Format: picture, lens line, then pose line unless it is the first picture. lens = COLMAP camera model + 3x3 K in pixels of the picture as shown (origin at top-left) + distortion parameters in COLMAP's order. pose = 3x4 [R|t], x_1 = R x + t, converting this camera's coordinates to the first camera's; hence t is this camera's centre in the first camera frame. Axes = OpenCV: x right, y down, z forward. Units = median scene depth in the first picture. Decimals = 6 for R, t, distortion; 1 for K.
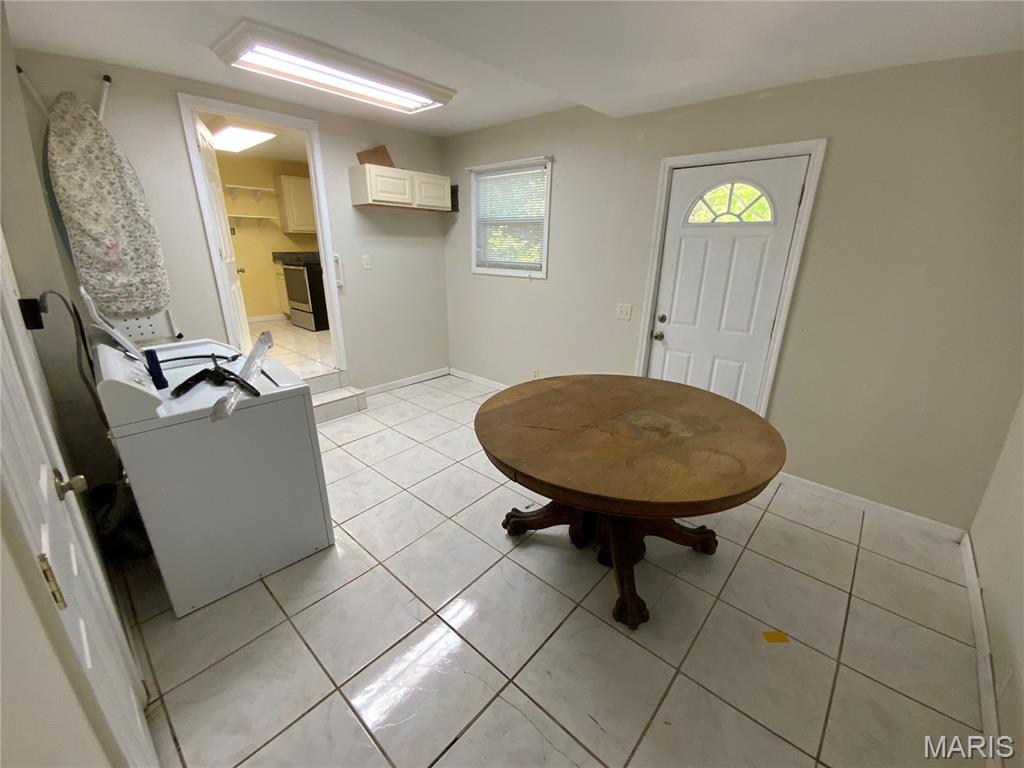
lens RADIAL K [[418.6, 0, 511.2], [0, 418.6, 390.0], [0, 0, 1]] dist [-0.002473, -0.004524]
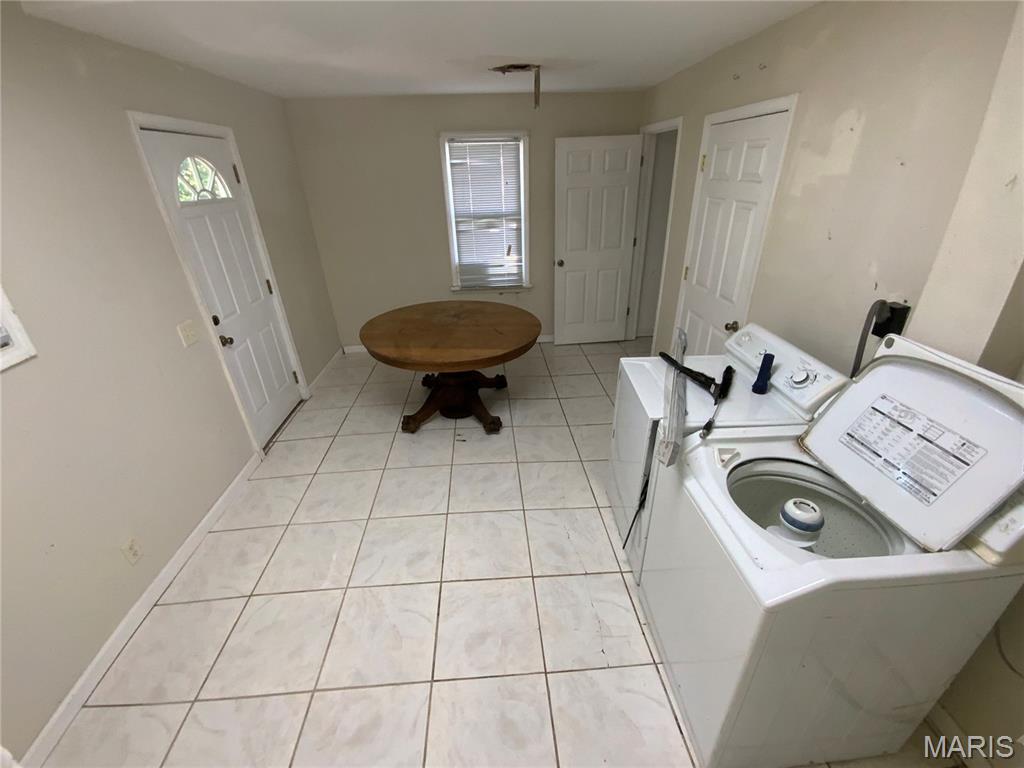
lens RADIAL K [[418.6, 0, 514.6], [0, 418.6, 375.2], [0, 0, 1]] dist [-0.002473, -0.004524]
pose [[-0.714350, -0.307531, 0.628593, -0.718955], [0.248107, 0.728607, 0.638416, -0.559161], [-0.654330, 0.612010, -0.444179, 1.247444]]
